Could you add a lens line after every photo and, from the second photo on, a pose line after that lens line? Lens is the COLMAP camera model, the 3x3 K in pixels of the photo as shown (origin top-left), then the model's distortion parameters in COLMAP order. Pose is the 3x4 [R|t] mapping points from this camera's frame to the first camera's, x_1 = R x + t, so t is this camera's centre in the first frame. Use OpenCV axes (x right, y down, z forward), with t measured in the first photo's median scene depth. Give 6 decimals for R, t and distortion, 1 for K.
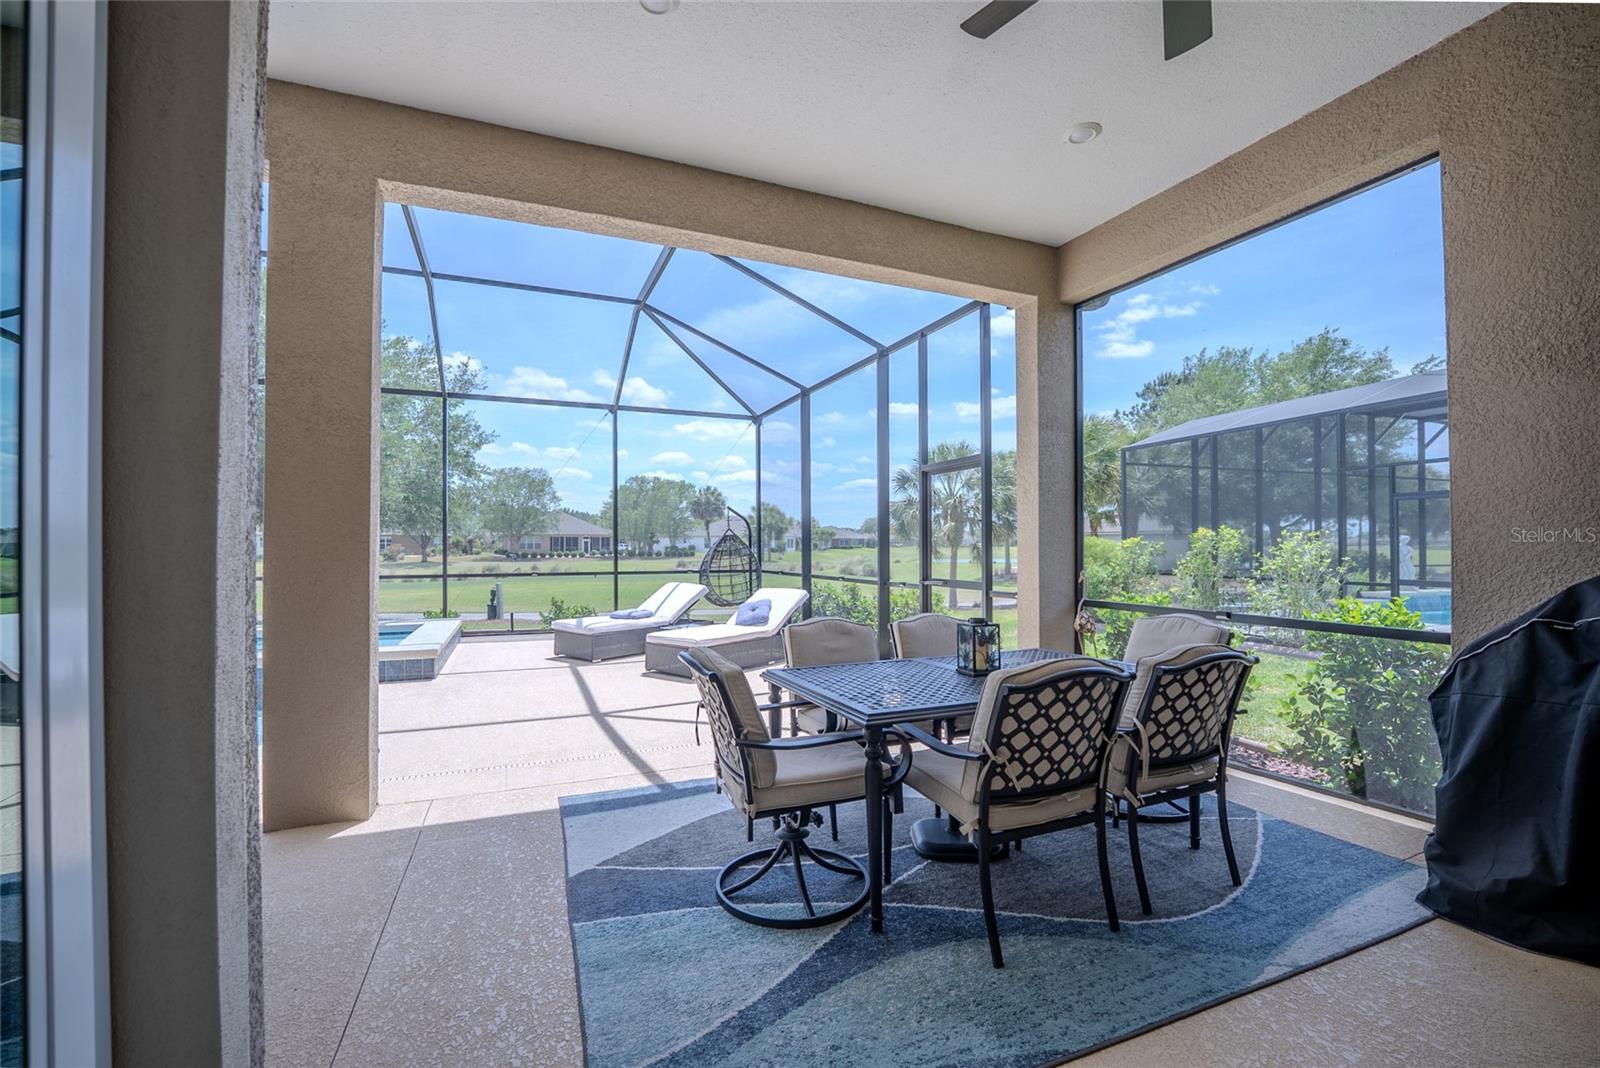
lens RADIAL K [[659.1, 0, 800.1], [0, 659.1, 538.3], [0, 0, 1]] dist [-0.029702, 0.003844]
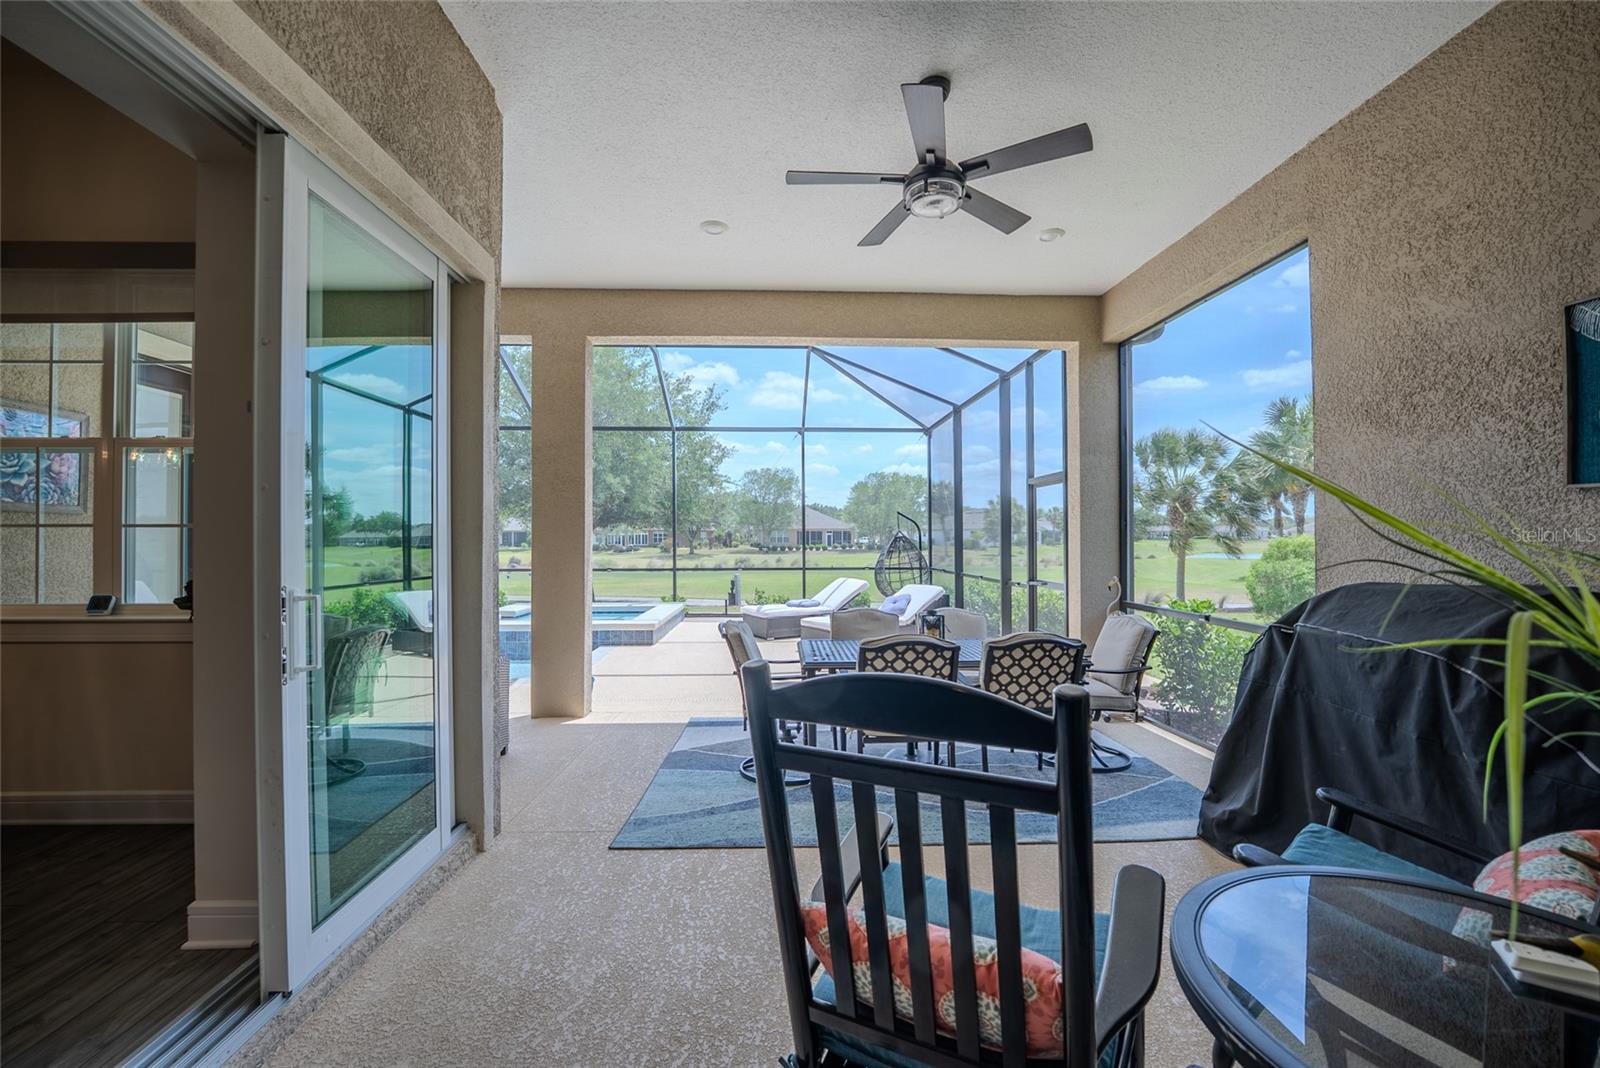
lens RADIAL K [[665.7, 0, 818.0], [0, 665.7, 532.6], [0, 0, 1]] dist [-0.022107, 0.000087]
pose [[0.941895, -0.003184, -0.335891, 0.224834], [0.004051, 0.999990, 0.001880, -0.022408], [0.335882, -0.003131, 0.941899, -0.192831]]
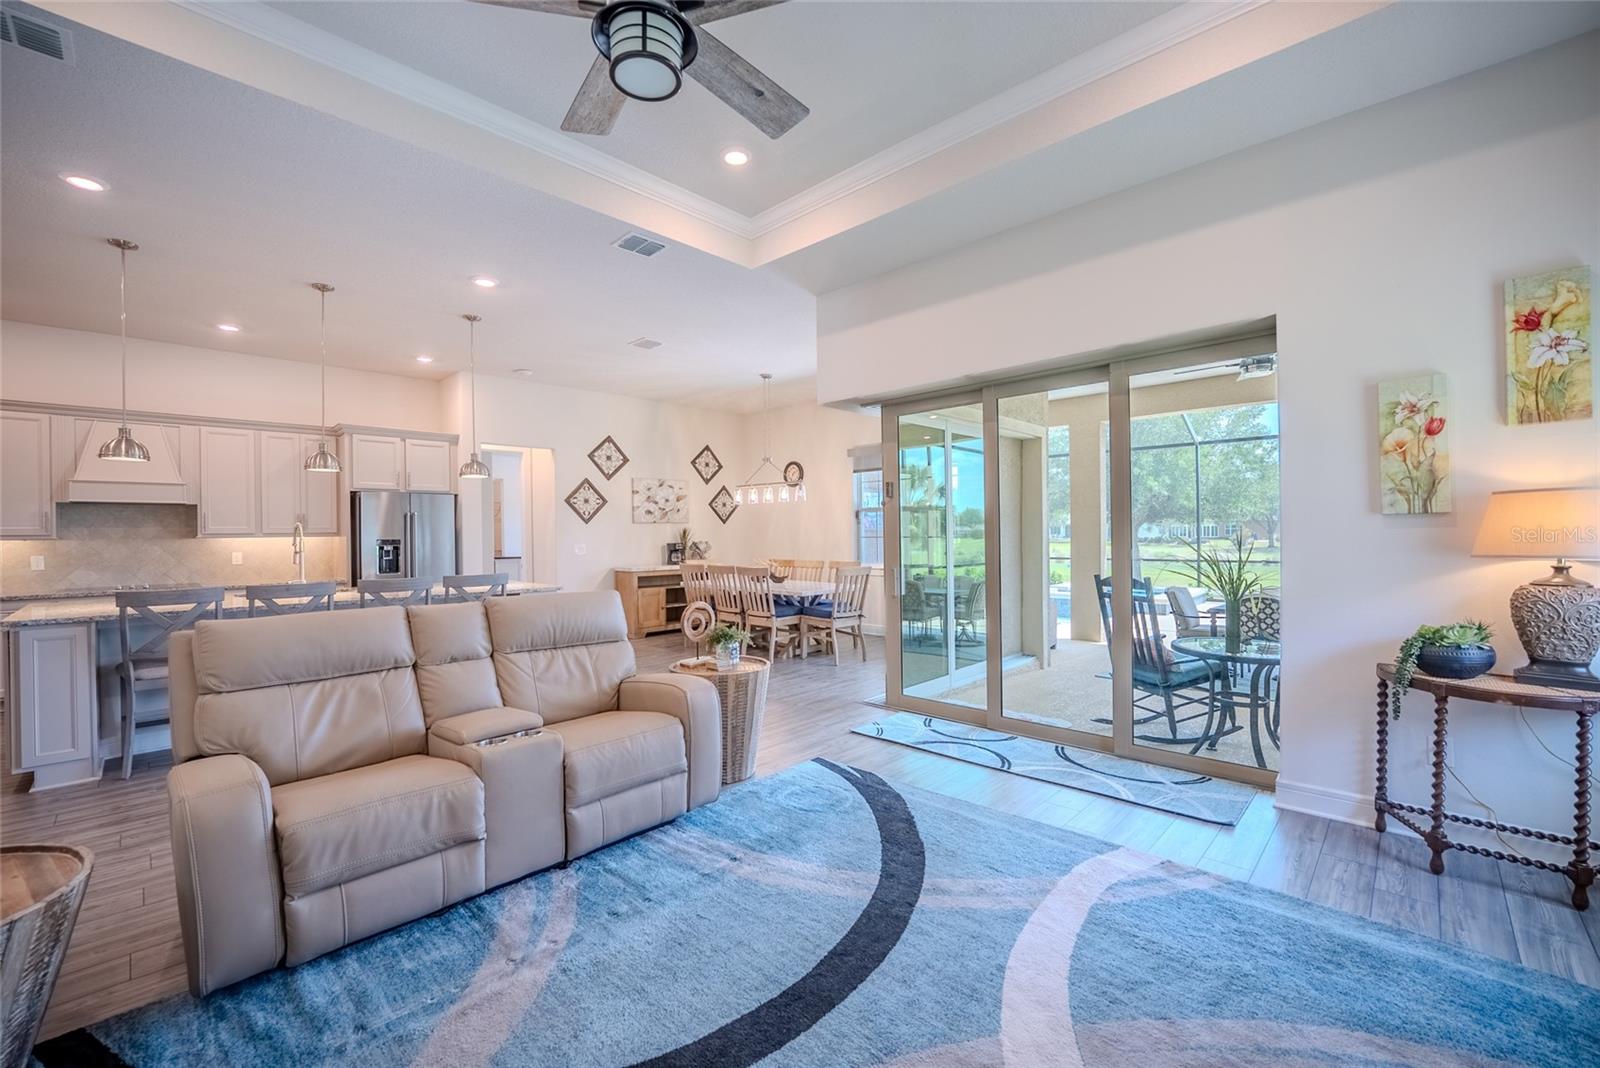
lens RADIAL K [[656.9, 0, 799.3], [0, 656.9, 538.0], [0, 0, 1]] dist [-0.029896, 0.004828]
pose [[0.386282, 0.004597, -0.922369, 0.699721], [0.018531, 0.999747, 0.012744, -0.046641], [0.922194, -0.022015, 0.386100, -0.635099]]
